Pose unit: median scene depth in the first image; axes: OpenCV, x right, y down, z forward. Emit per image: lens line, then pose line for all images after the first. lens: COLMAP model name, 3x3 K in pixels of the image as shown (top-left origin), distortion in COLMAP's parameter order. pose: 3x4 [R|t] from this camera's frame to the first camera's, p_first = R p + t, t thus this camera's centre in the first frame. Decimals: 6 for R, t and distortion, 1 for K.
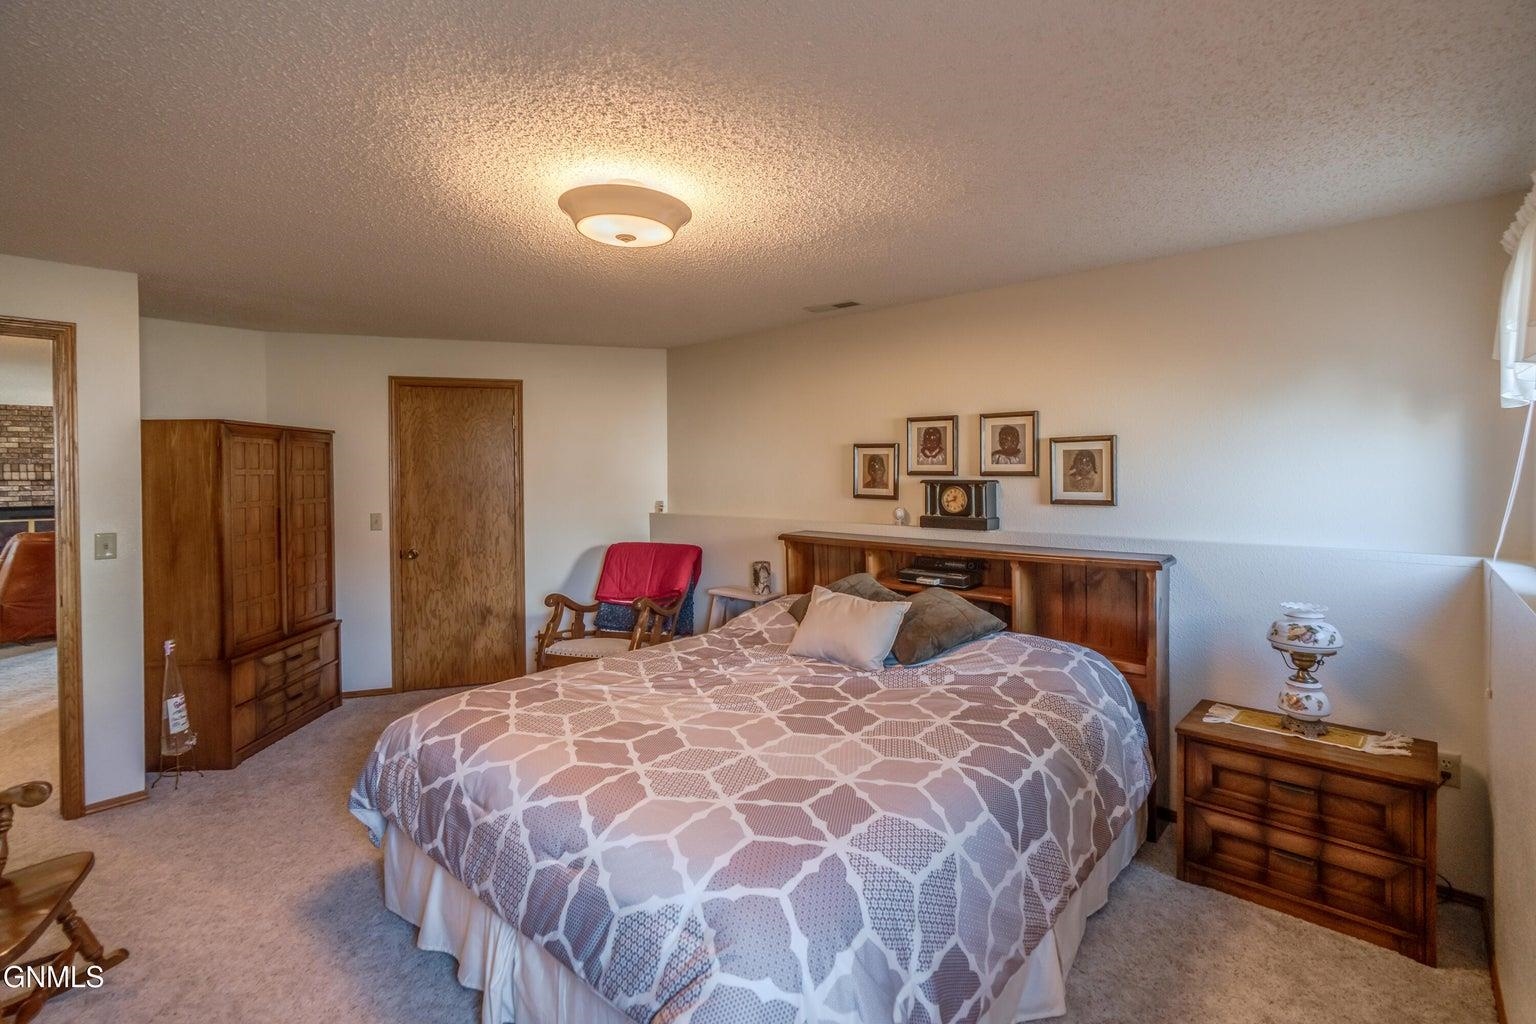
lens RADIAL K [[684.3, 0, 769.1], [0, 684.3, 466.7], [0, 0, 1]] dist [-0.001631, -0.000183]
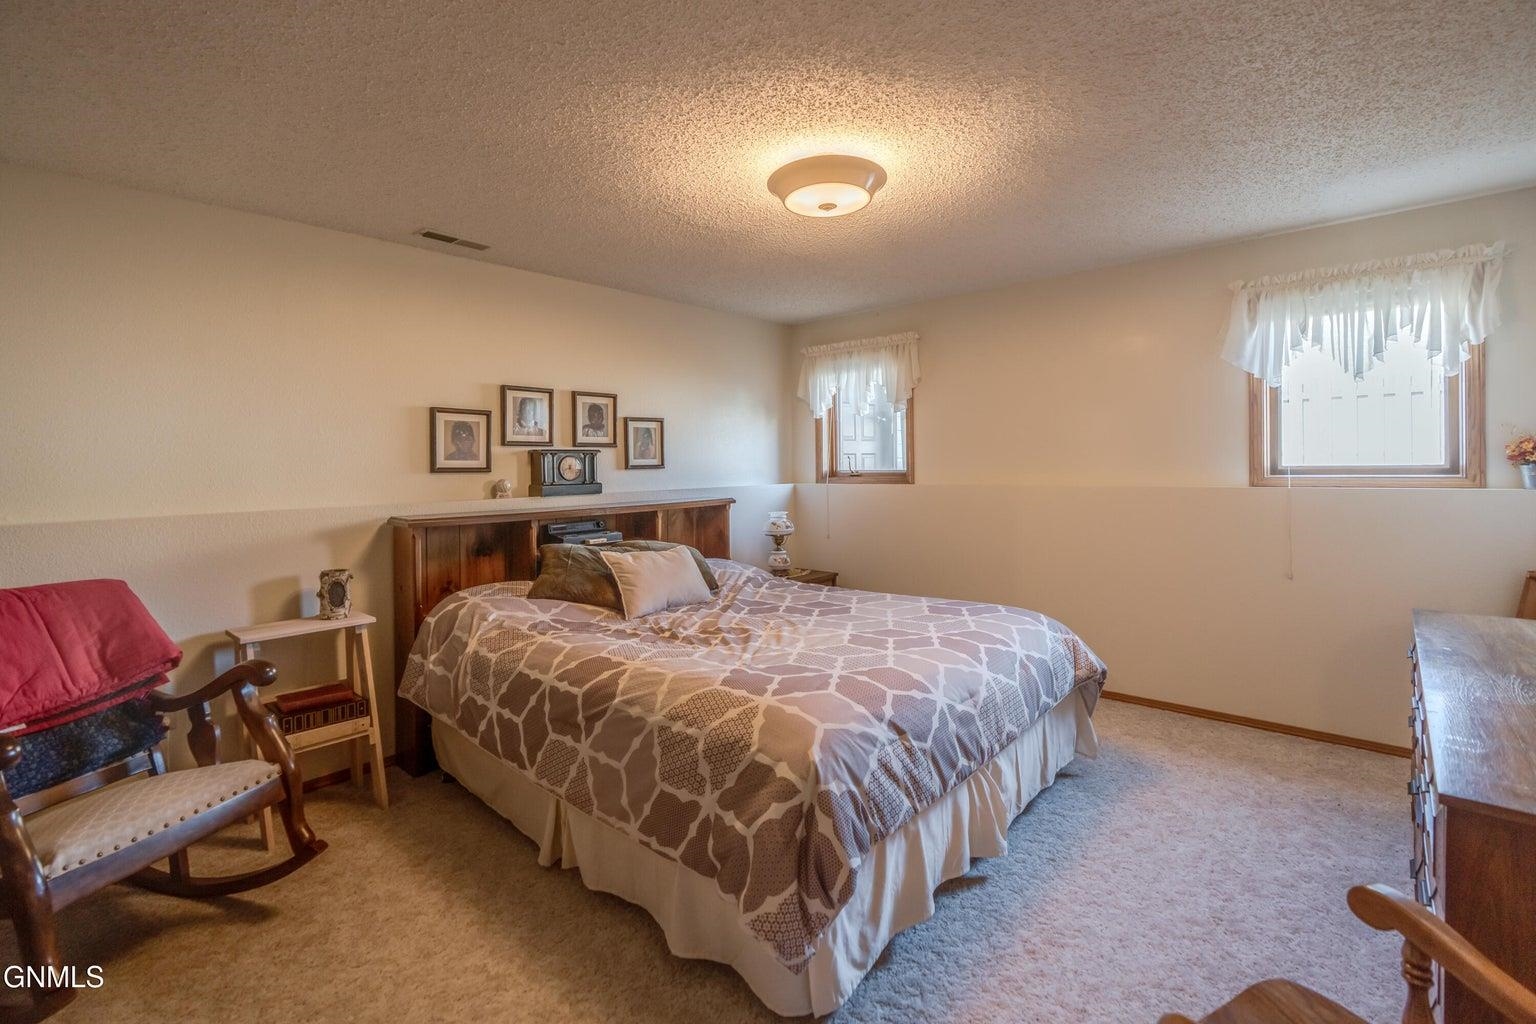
lens RADIAL K [[713.5, 0, 763.3], [0, 713.5, 457.0], [0, 0, 1]] dist [-0.003815, 0.000057]
pose [[-0.001911, 0.018015, 0.999836, -0.893921], [0.011252, 0.999775, -0.017992, 0.057787], [-0.999935, 0.011215, -0.002113, 0.735953]]
